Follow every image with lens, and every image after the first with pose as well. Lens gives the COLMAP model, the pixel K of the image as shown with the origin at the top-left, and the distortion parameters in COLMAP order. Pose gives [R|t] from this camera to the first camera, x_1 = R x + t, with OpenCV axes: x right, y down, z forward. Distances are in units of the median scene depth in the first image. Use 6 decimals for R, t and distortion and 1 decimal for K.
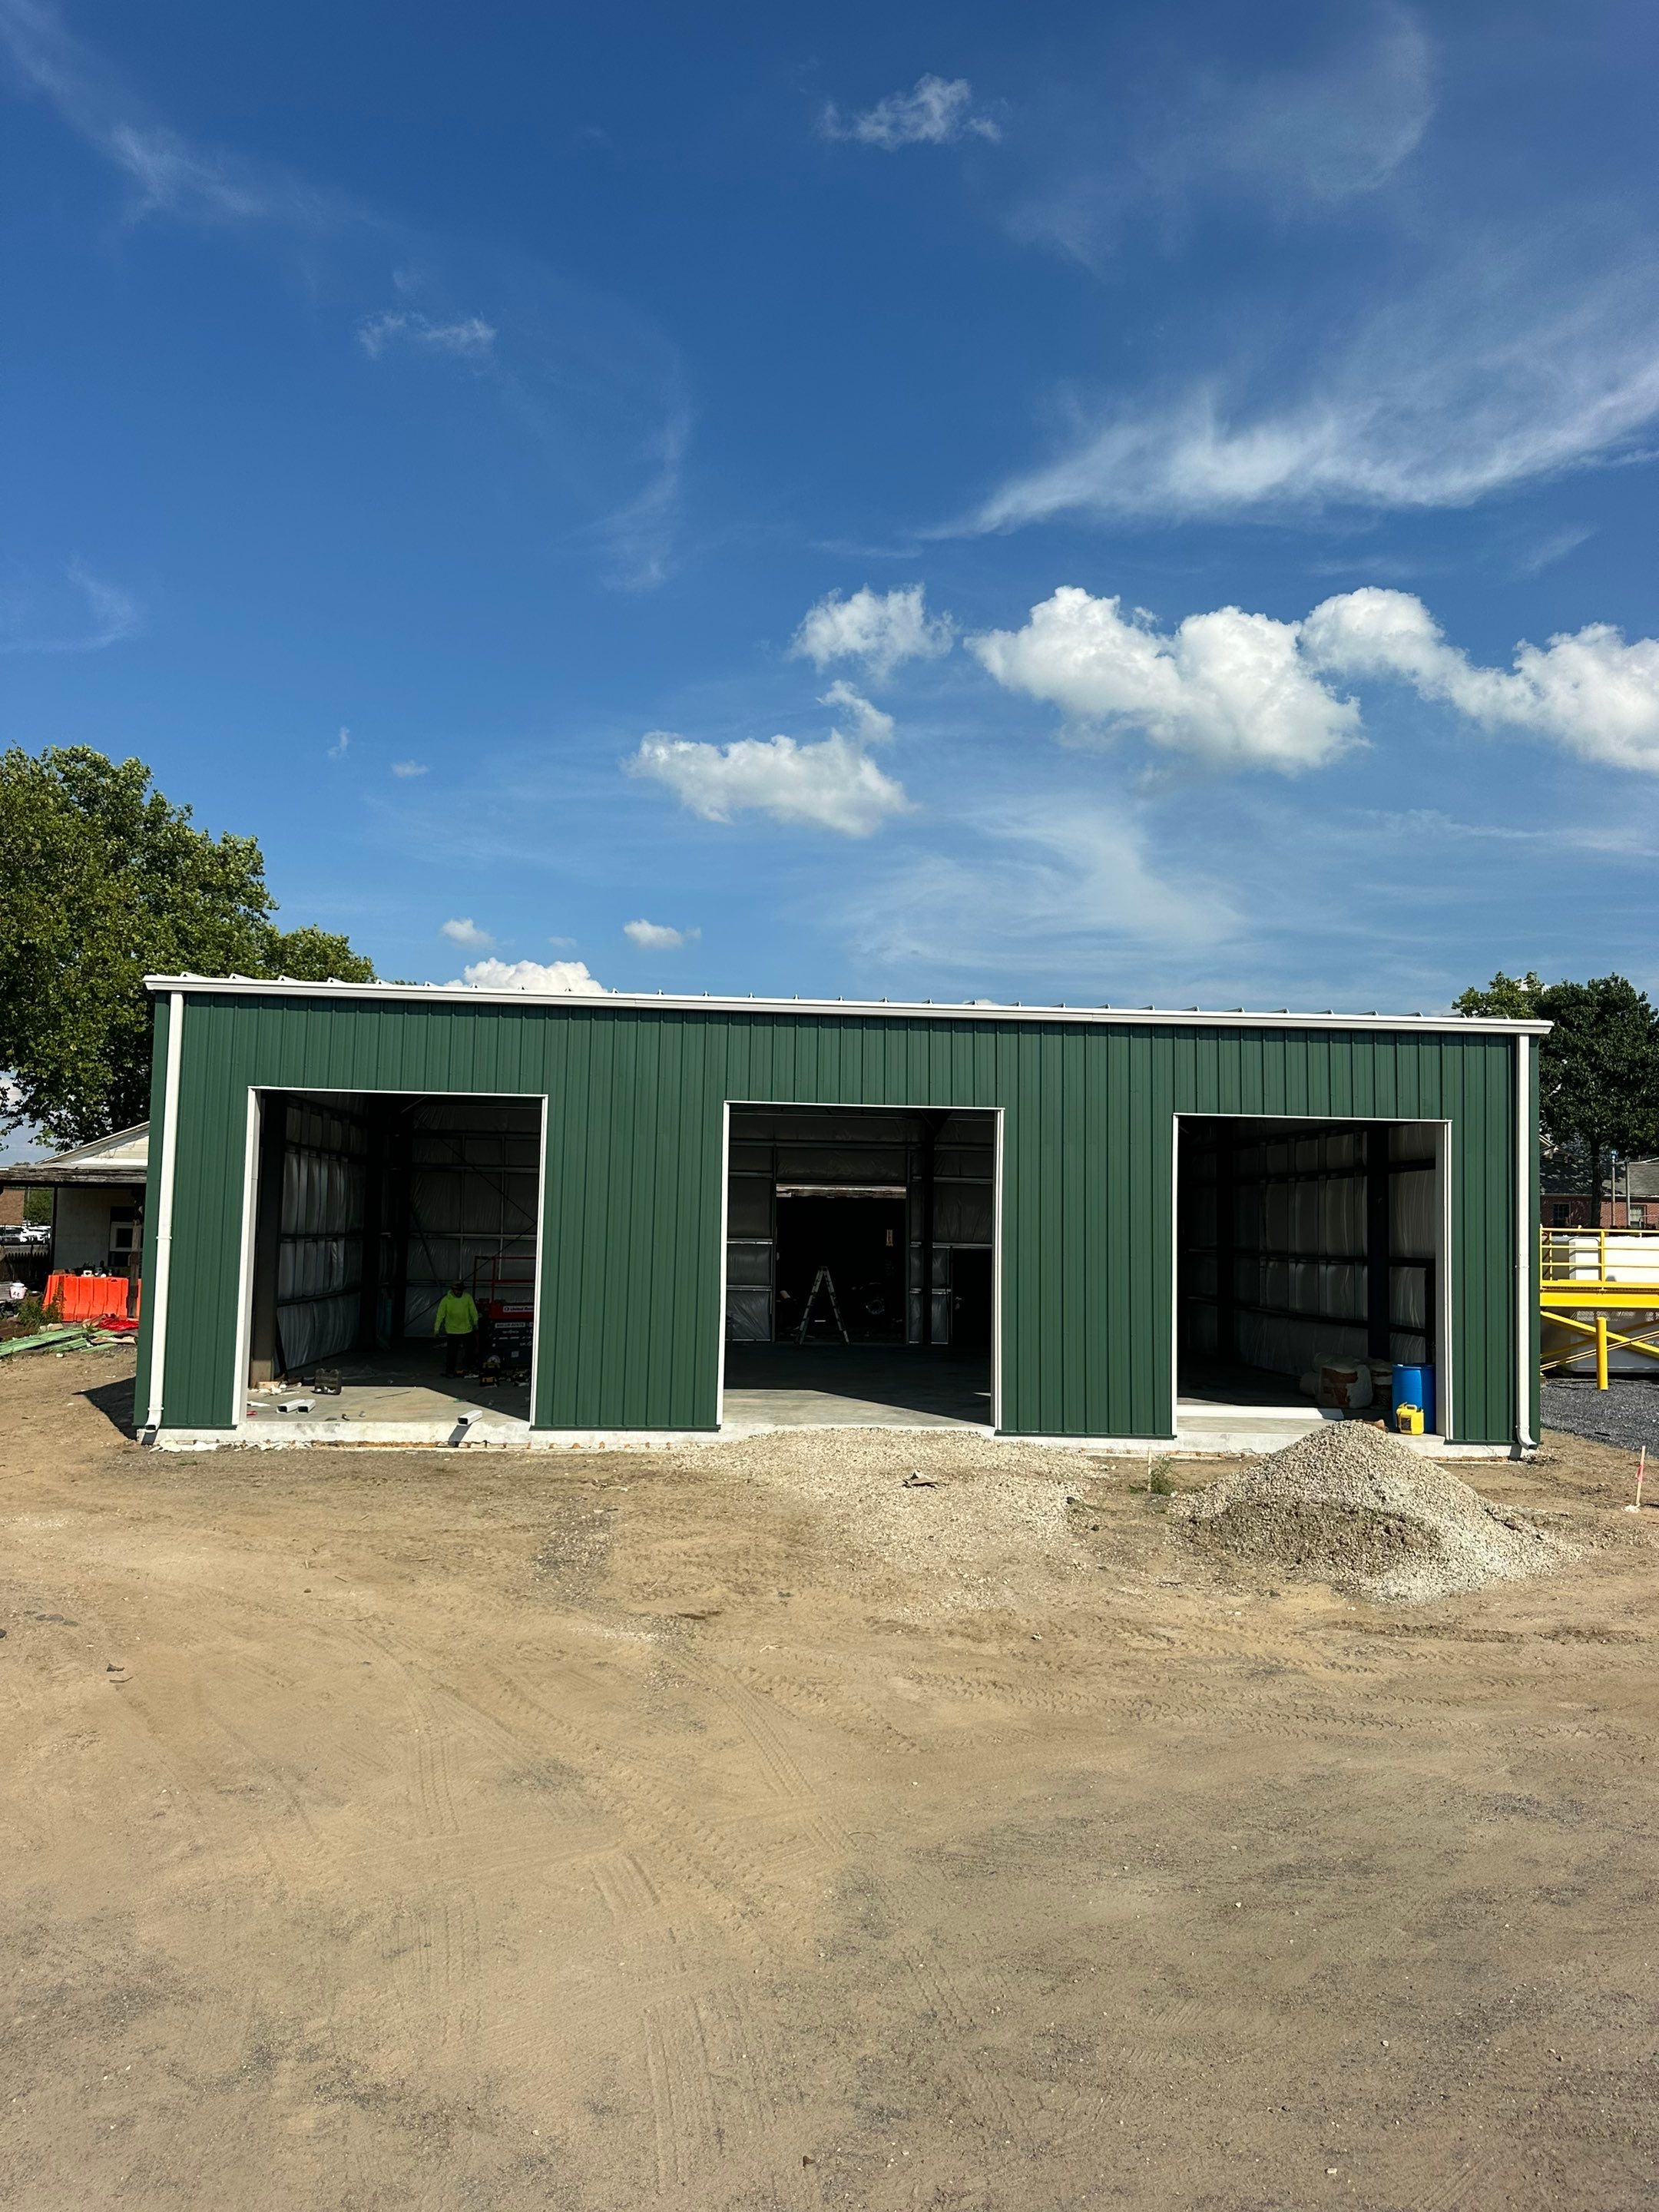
lens RADIAL K [[1551.9, 0, 788.8], [0, 1551.9, 1106.8], [0, 0, 1]] dist [0.064659, -0.147080]
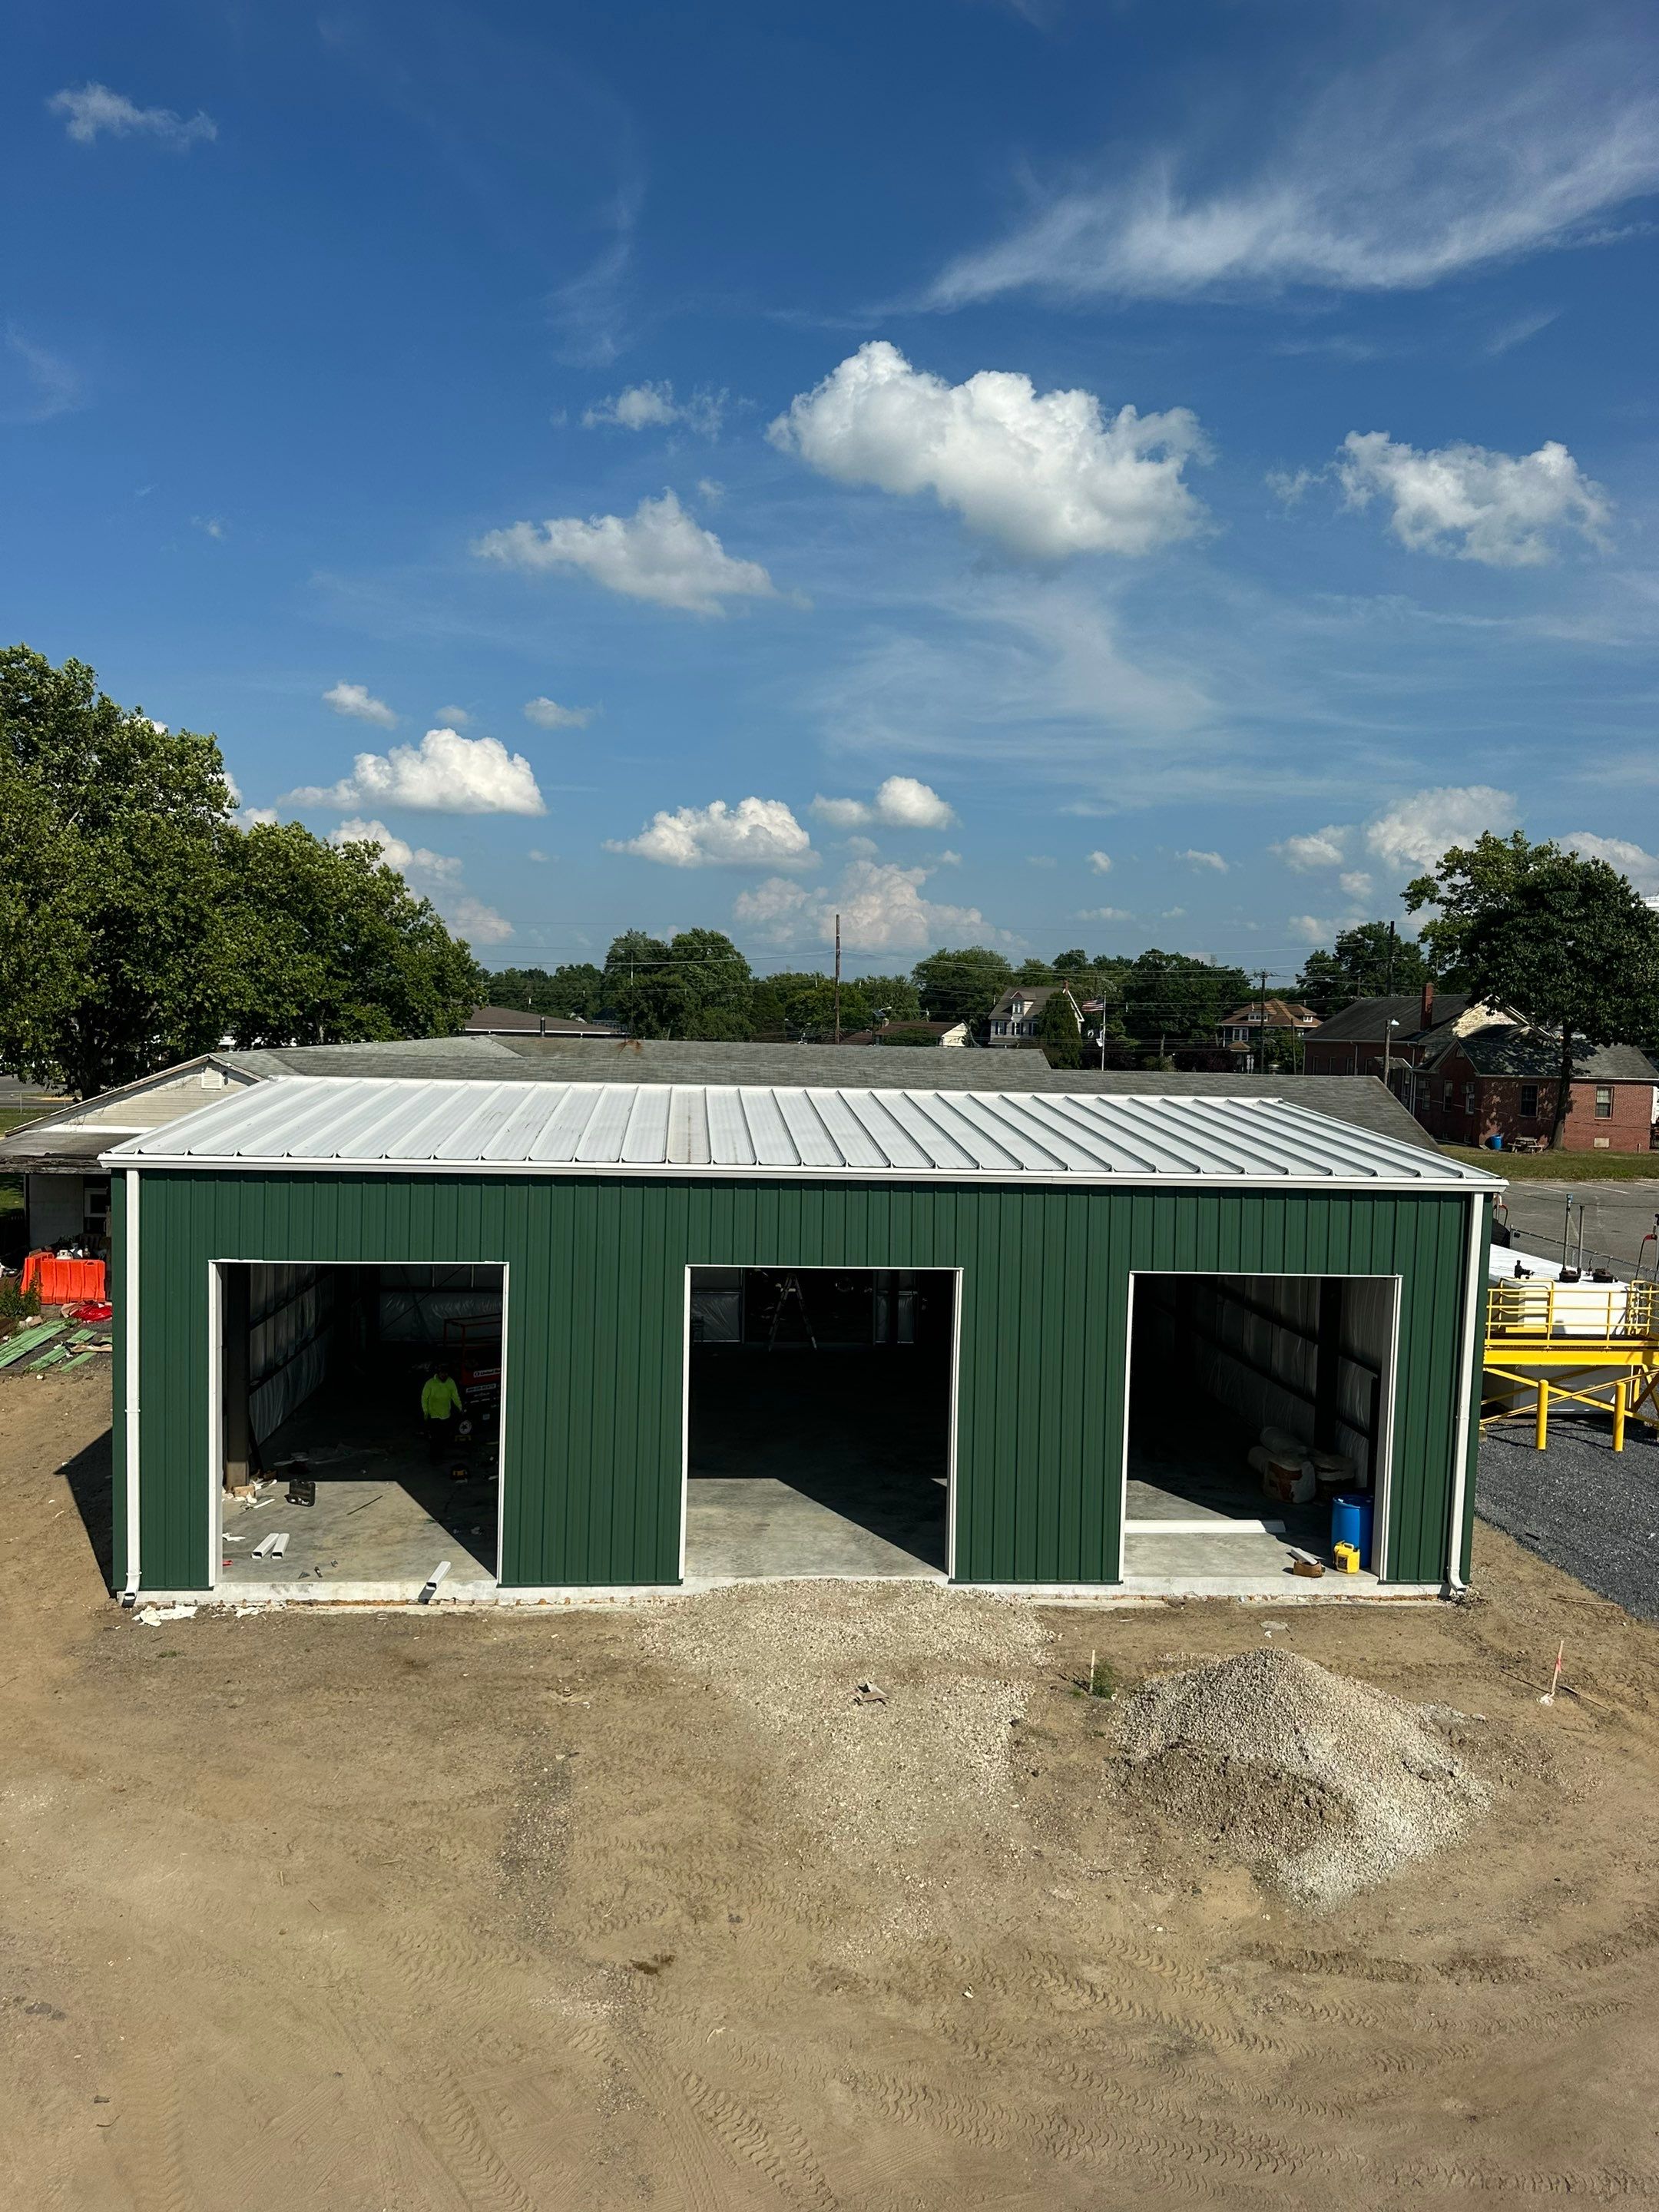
lens RADIAL K [[1562.1, 0, 789.1], [0, 1562.1, 1116.4], [0, 0, 1]] dist [-0.002000, -0.013499]
pose [[0.999909, 0.001839, 0.013395, 0.012268], [-0.003580, 0.991354, 0.131169, -0.232539], [-0.013038, -0.131205, 0.991270, 0.013895]]
